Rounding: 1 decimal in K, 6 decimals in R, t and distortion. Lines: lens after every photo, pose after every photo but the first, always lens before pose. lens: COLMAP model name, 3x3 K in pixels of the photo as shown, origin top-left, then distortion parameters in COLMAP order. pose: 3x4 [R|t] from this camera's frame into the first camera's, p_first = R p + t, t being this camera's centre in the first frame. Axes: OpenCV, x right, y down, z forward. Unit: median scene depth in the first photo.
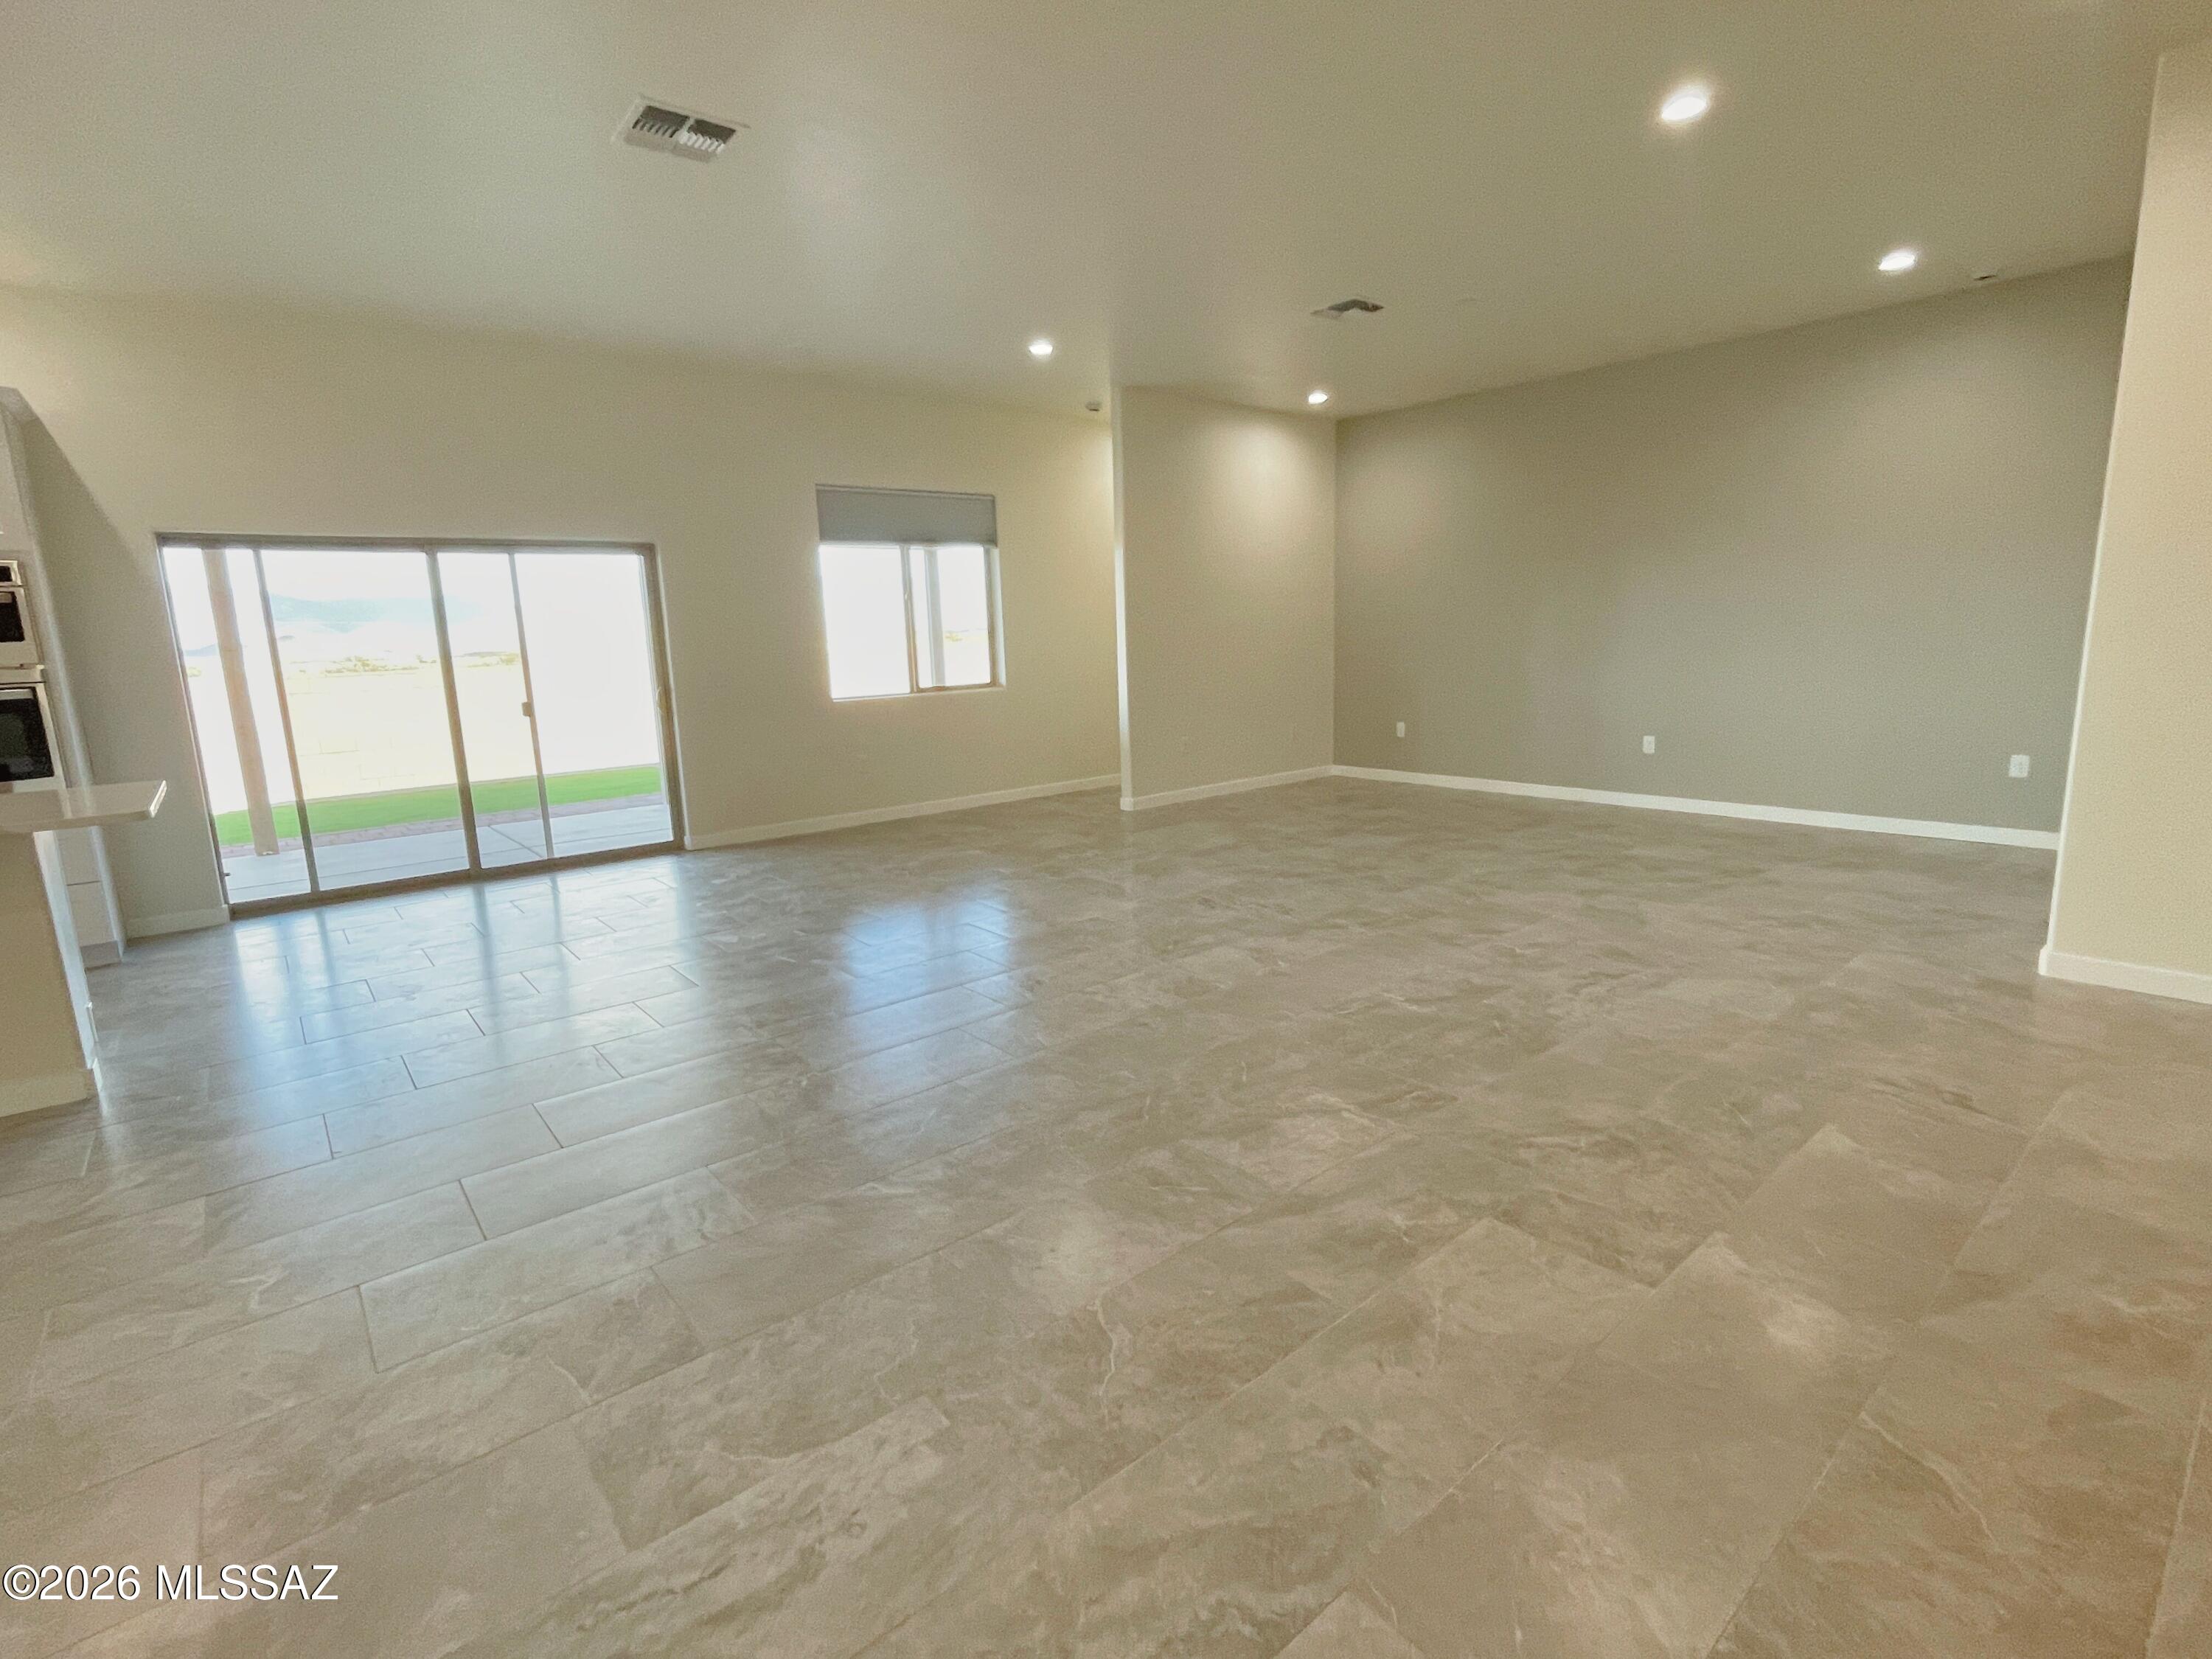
lens RADIAL K [[1047.2, 0, 1098.2], [0, 1047.2, 814.7], [0, 0, 1]] dist [-0.000036, -0.000202]
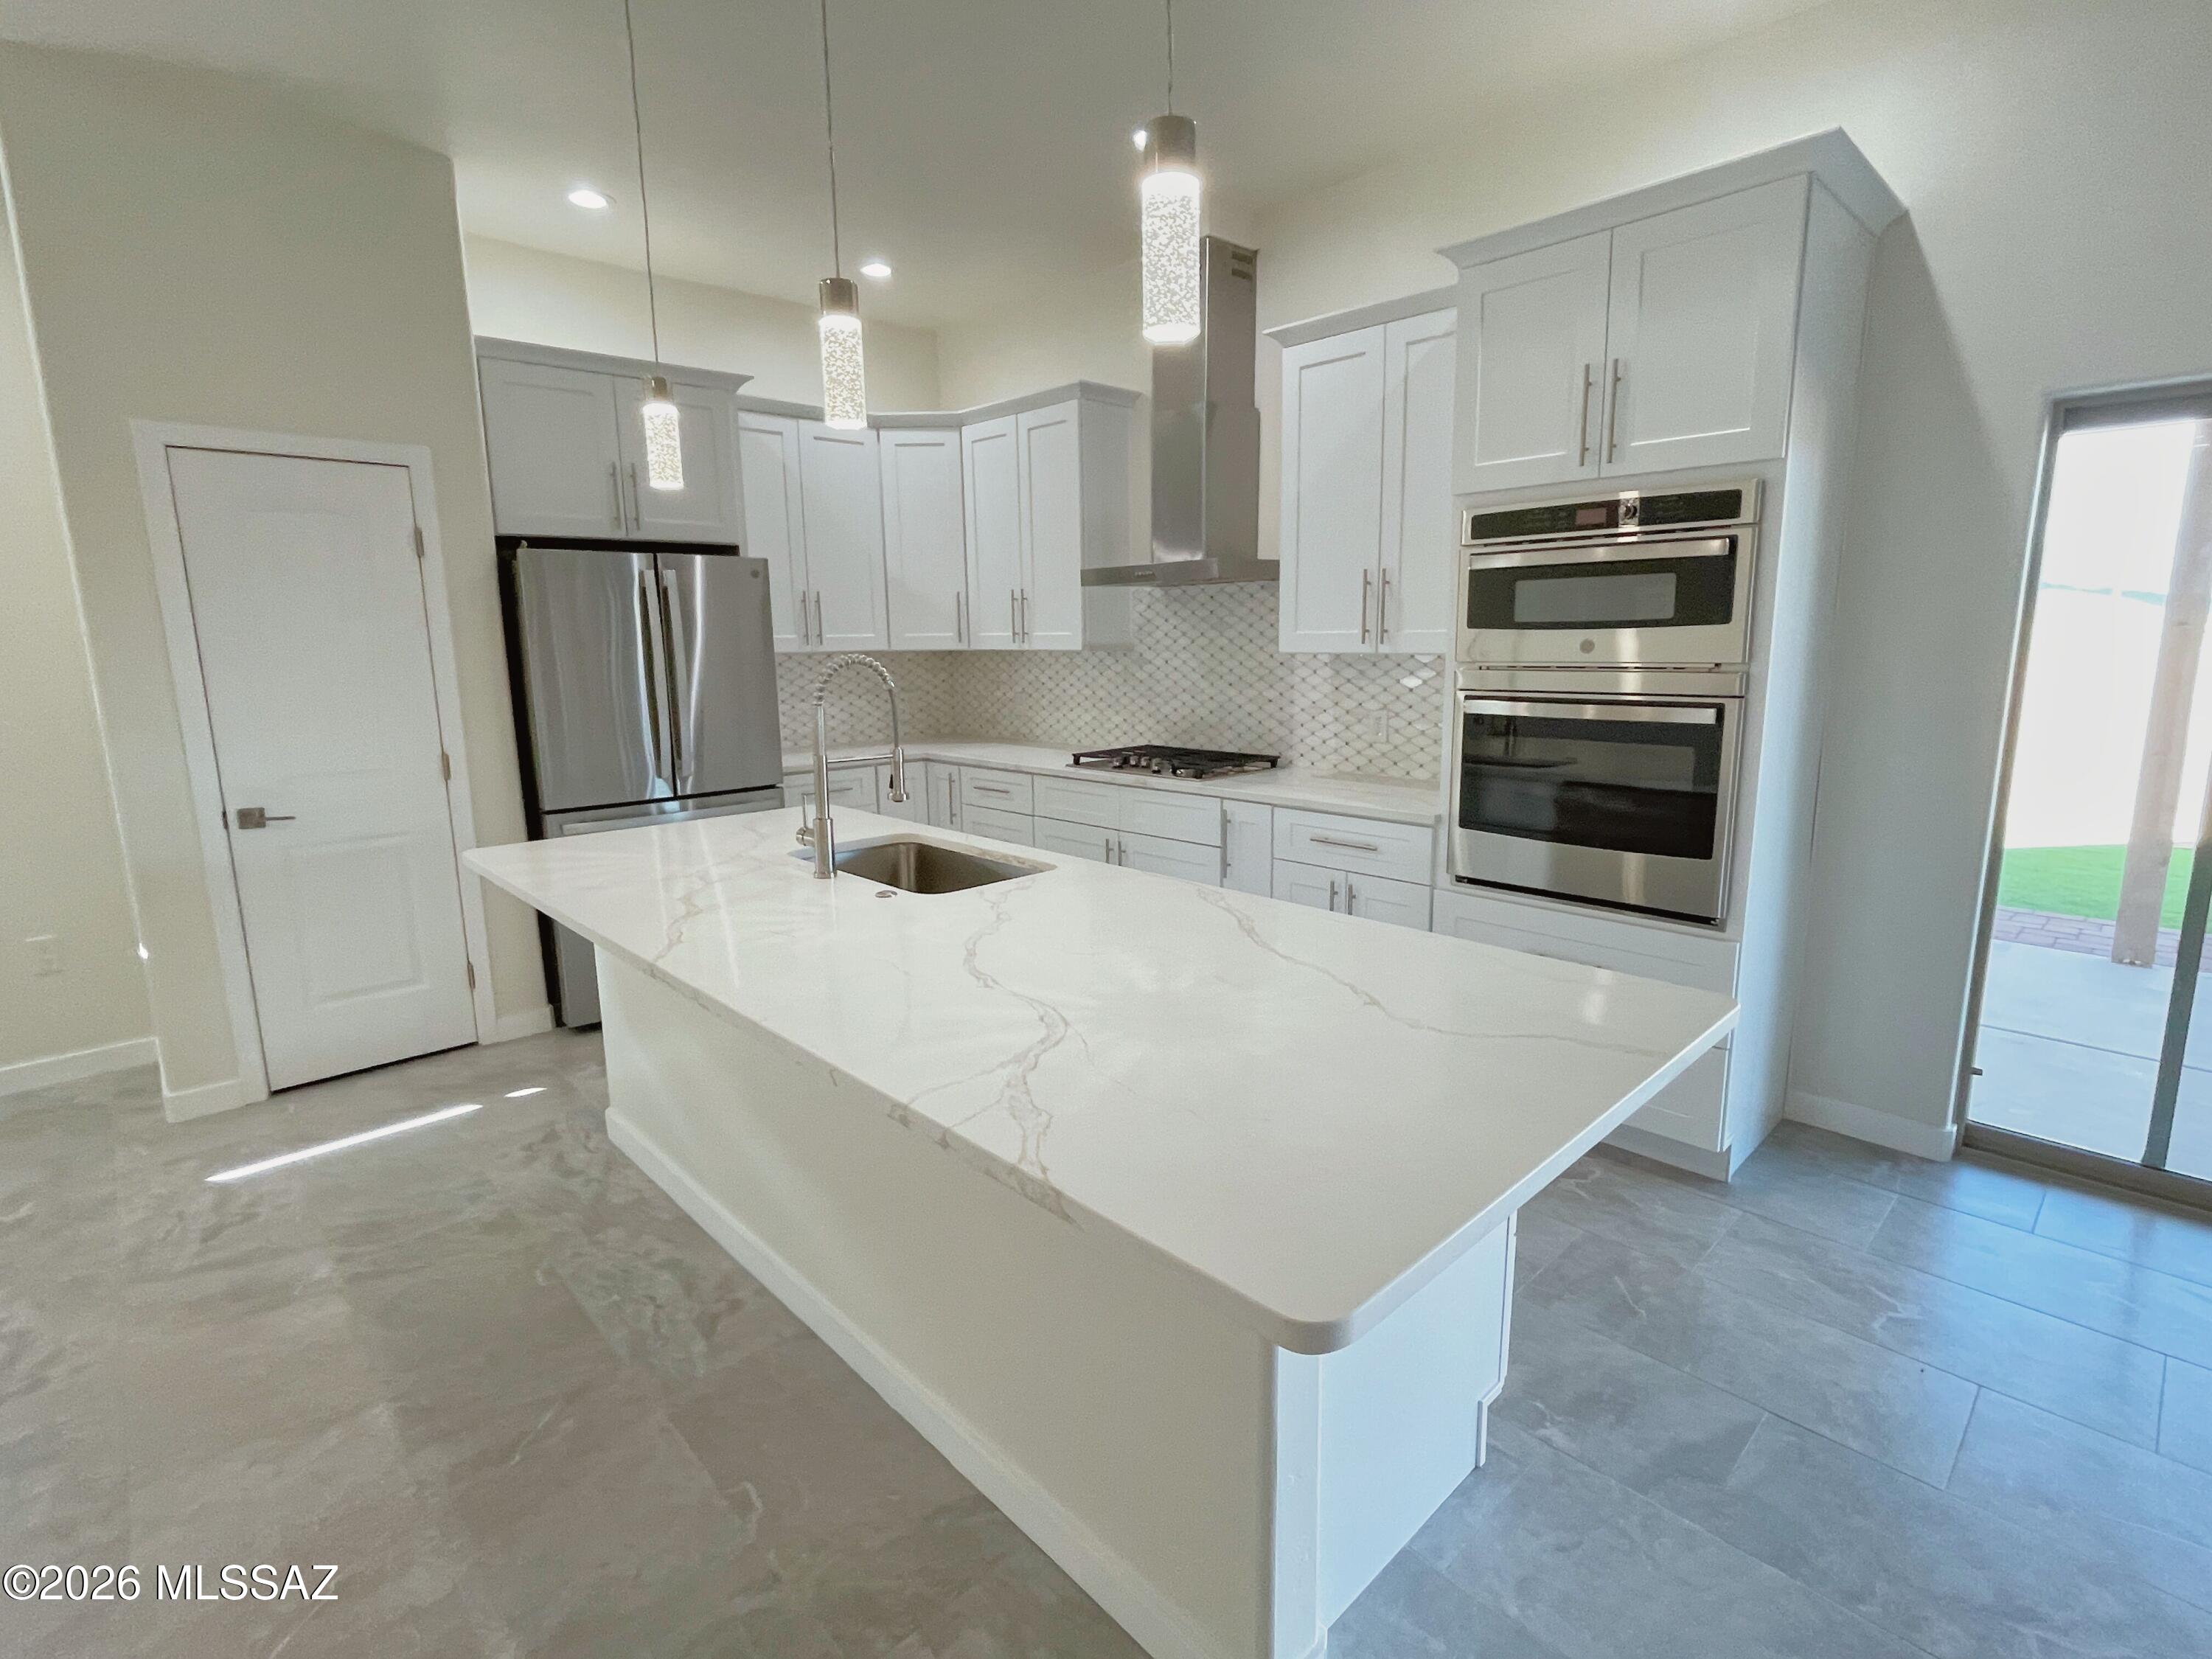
lens RADIAL K [[1041.3, 0, 1106.5], [0, 1041.3, 823.3], [0, 0, 1]] dist [0.000000, 0.000215]
pose [[0.067181, 0.212254, -0.974903, -0.411816], [-0.162049, 0.966458, 0.199248, -0.103146], [0.984493, 0.144596, 0.099323, 0.541104]]
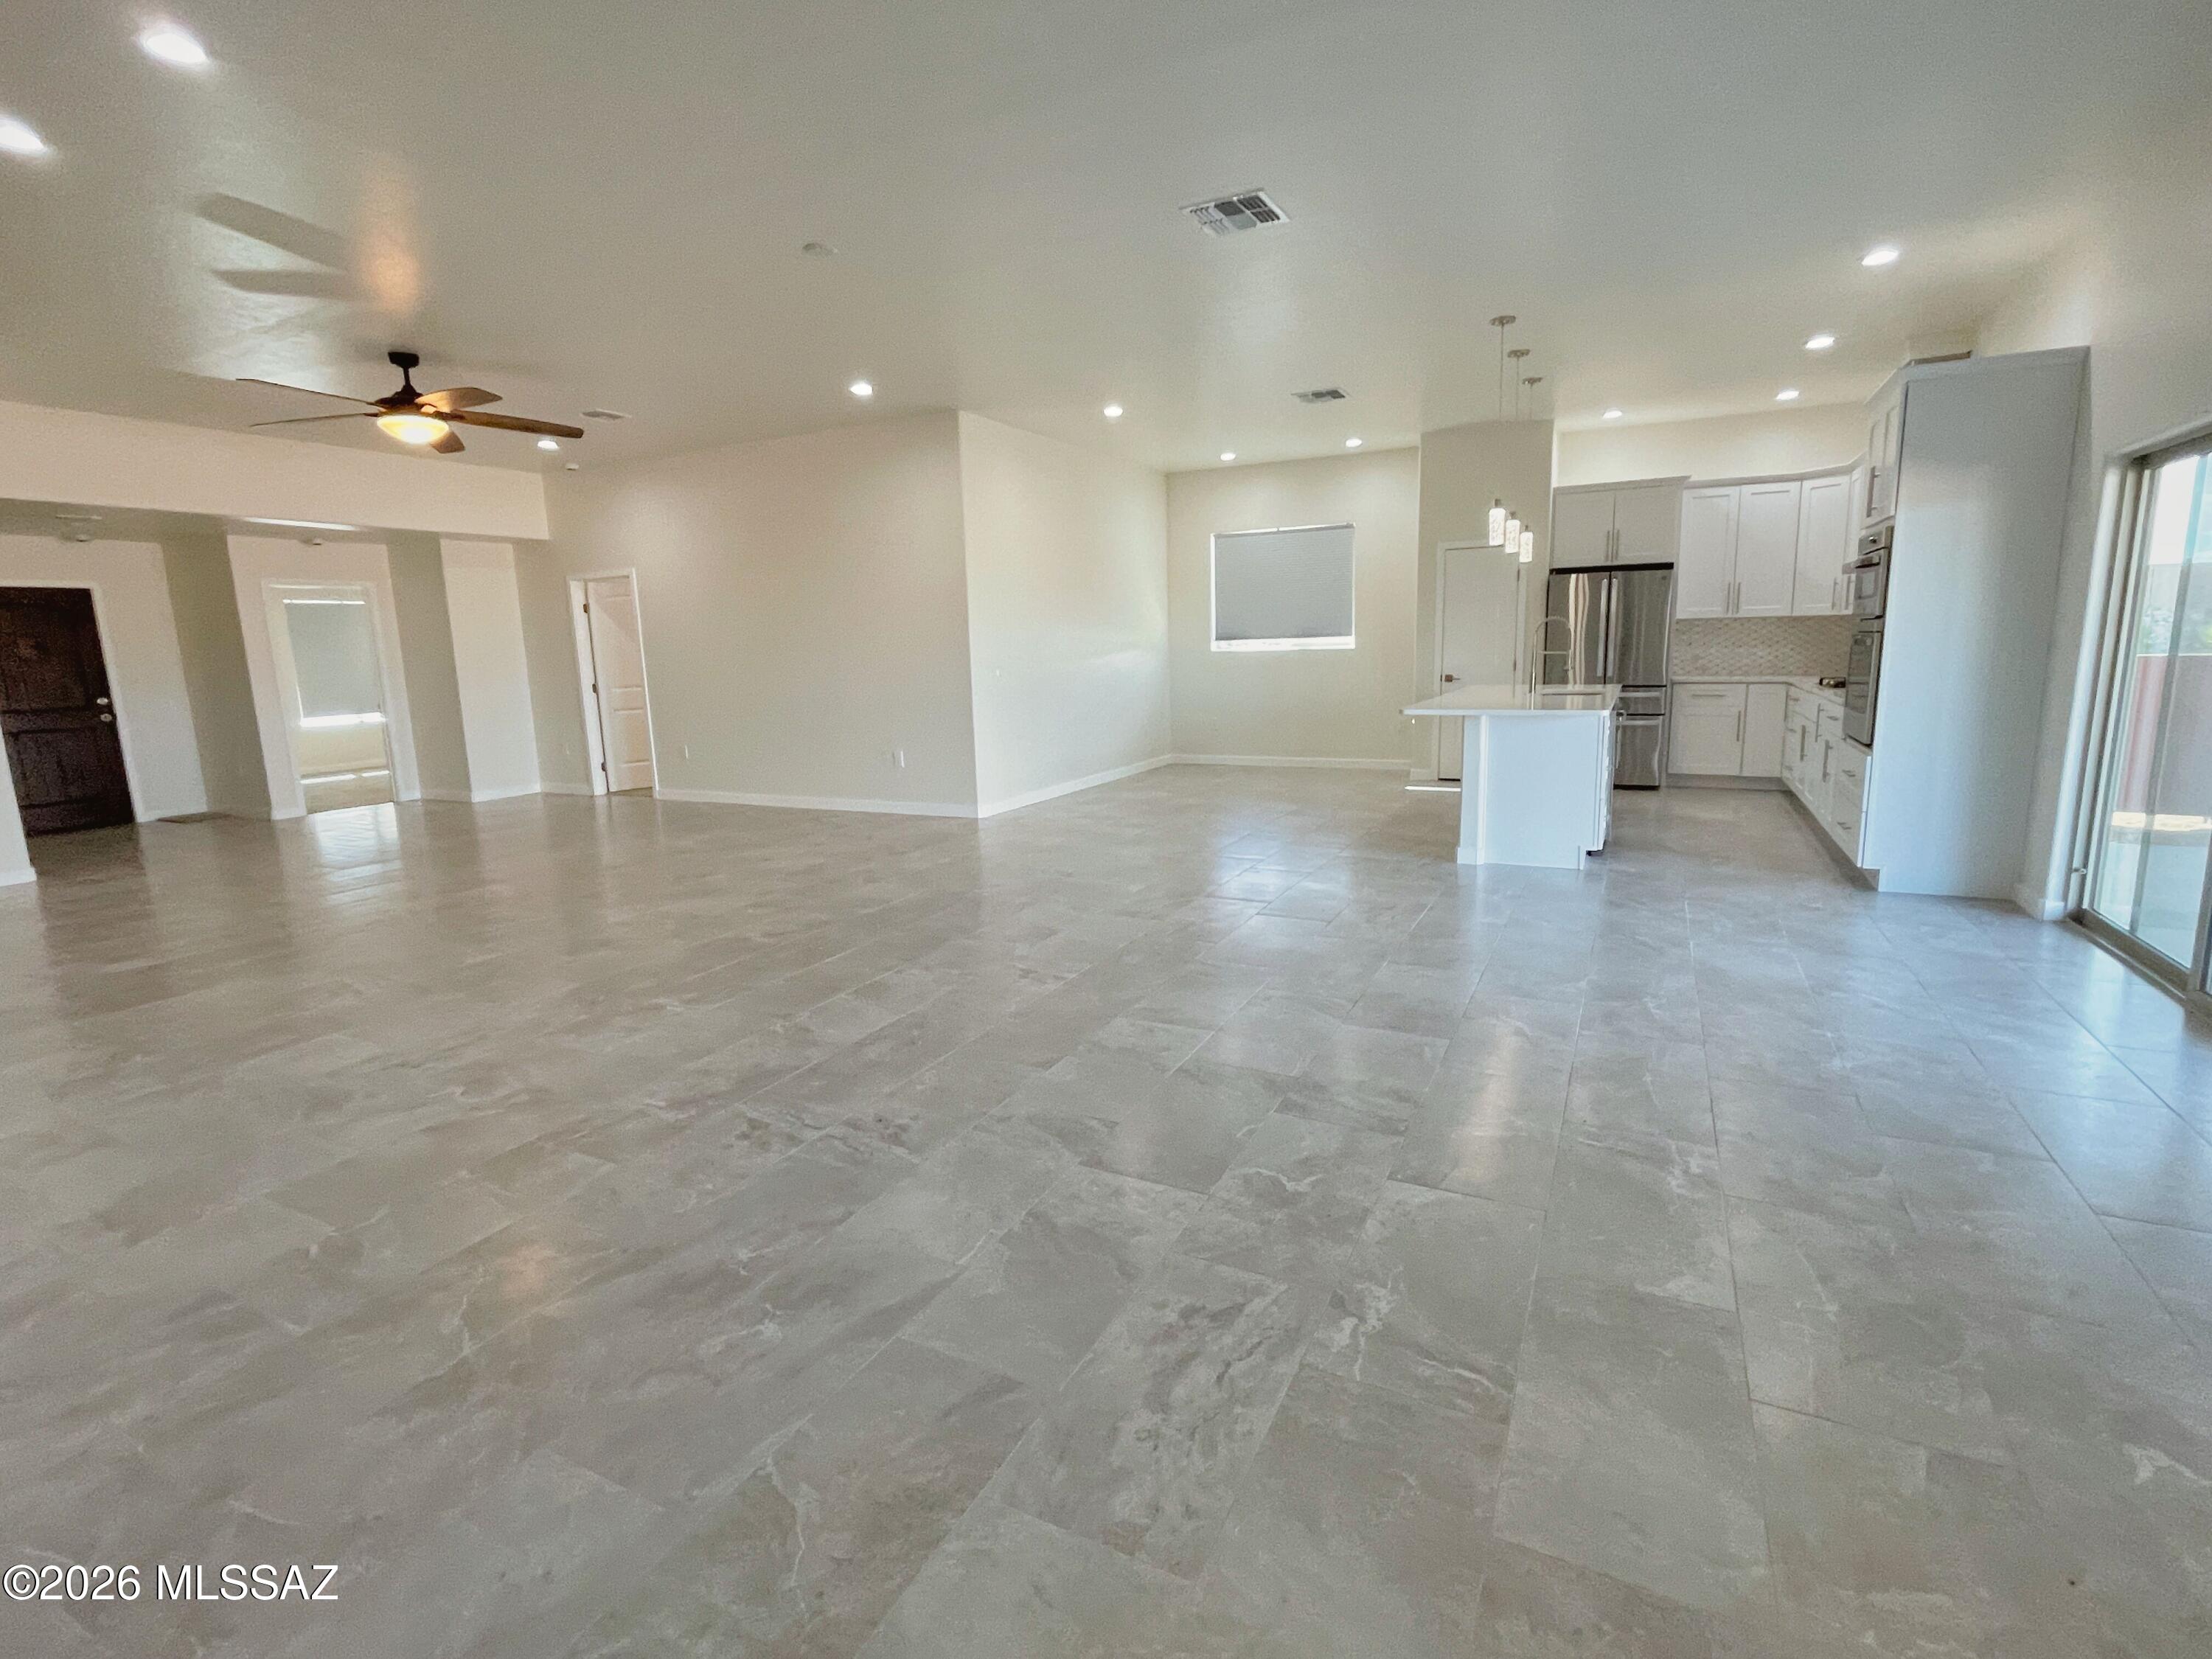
lens RADIAL K [[1049.4, 0, 1103.0], [0, 1049.4, 814.1], [0, 0, 1]] dist [-0.003439, 0.000511]
pose [[-0.917275, 0.122181, -0.379050, 0.195631], [-0.012165, 0.942737, 0.333315, -0.270922], [0.398070, 0.310352, -0.863263, 1.493797]]
